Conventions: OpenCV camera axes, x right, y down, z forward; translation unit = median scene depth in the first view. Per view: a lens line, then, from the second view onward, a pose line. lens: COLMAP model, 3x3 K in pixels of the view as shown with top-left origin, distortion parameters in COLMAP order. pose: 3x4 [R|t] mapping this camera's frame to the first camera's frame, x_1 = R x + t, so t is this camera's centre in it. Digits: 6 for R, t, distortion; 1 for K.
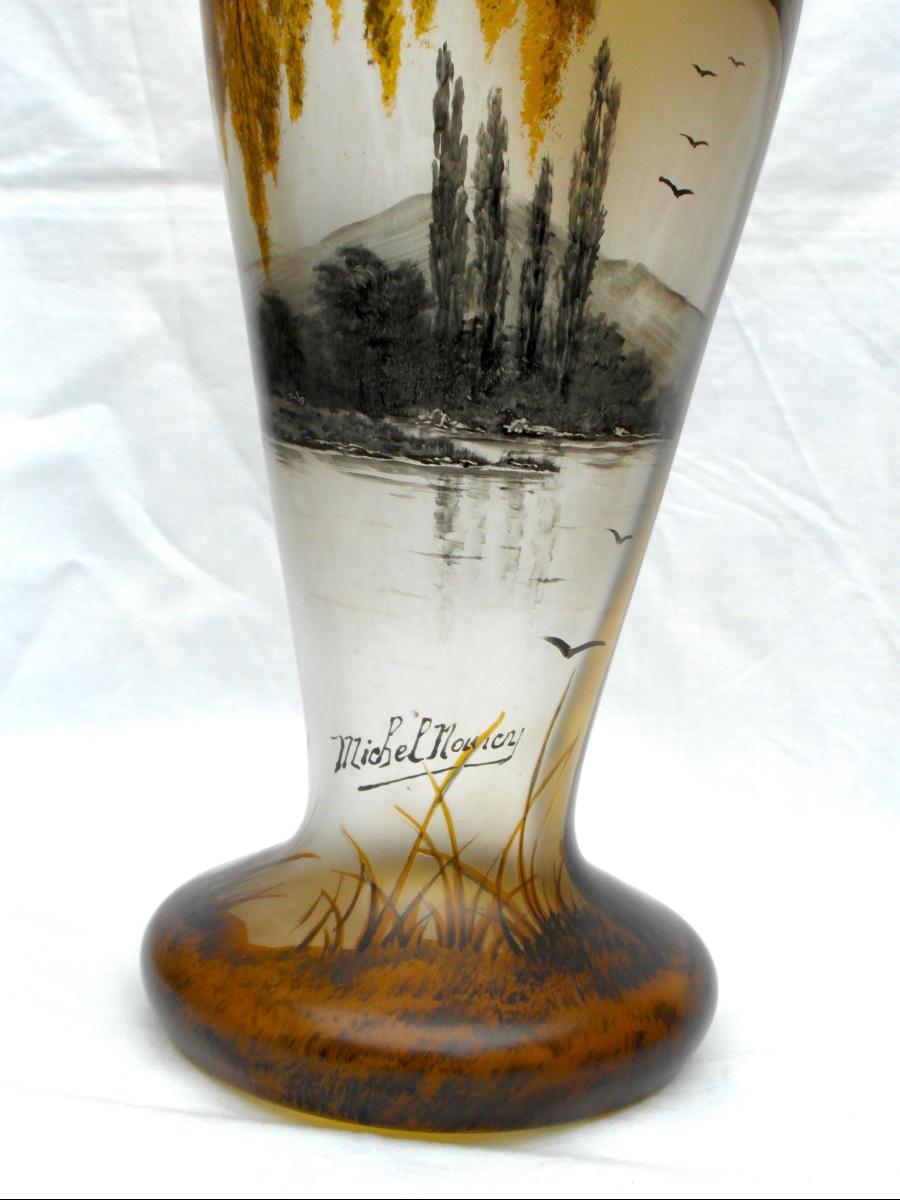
lens RADIAL K [[2150.4, 0, 450.0], [0, 2150.4, 600.0], [0, 0, 1]] dist [-0.233814, 0.197273]
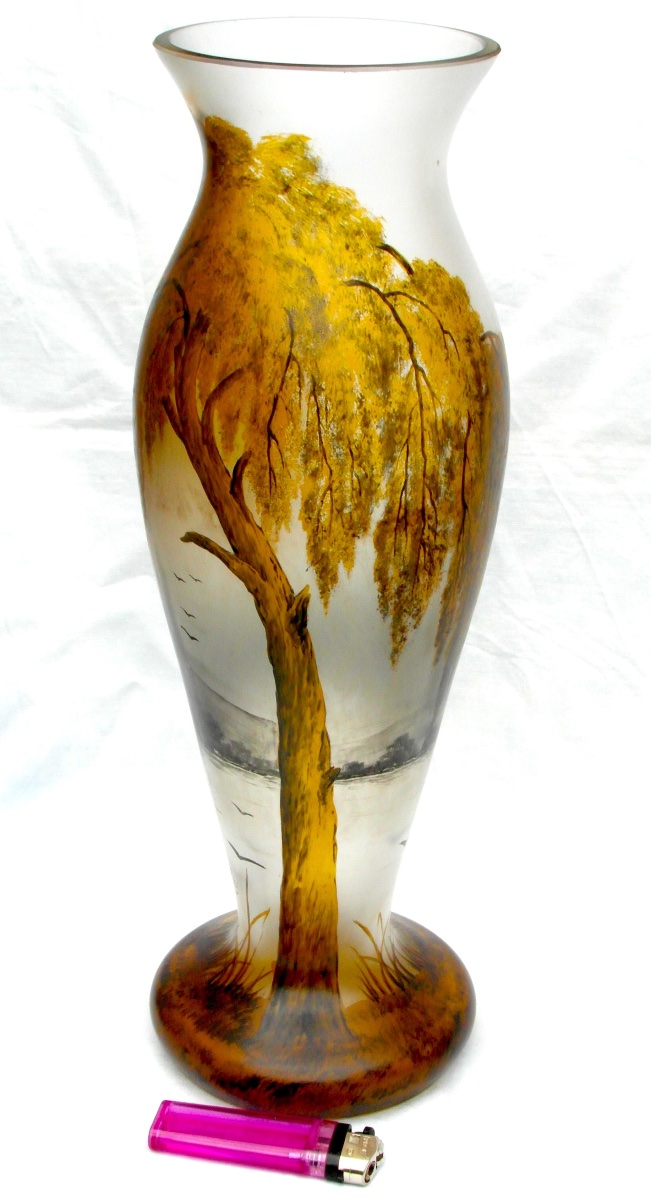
lens RADIAL K [[1973.6, 0, 325.5], [0, 1973.6, 600.0], [0, 0, 1]] dist [-0.257537, 0.119107]
pose [[-0.016251, 0.337879, -0.941049, 1.596969], [-0.207345, 0.919576, 0.333750, -0.769481], [0.978133, 0.200546, 0.055114, 0.978957]]
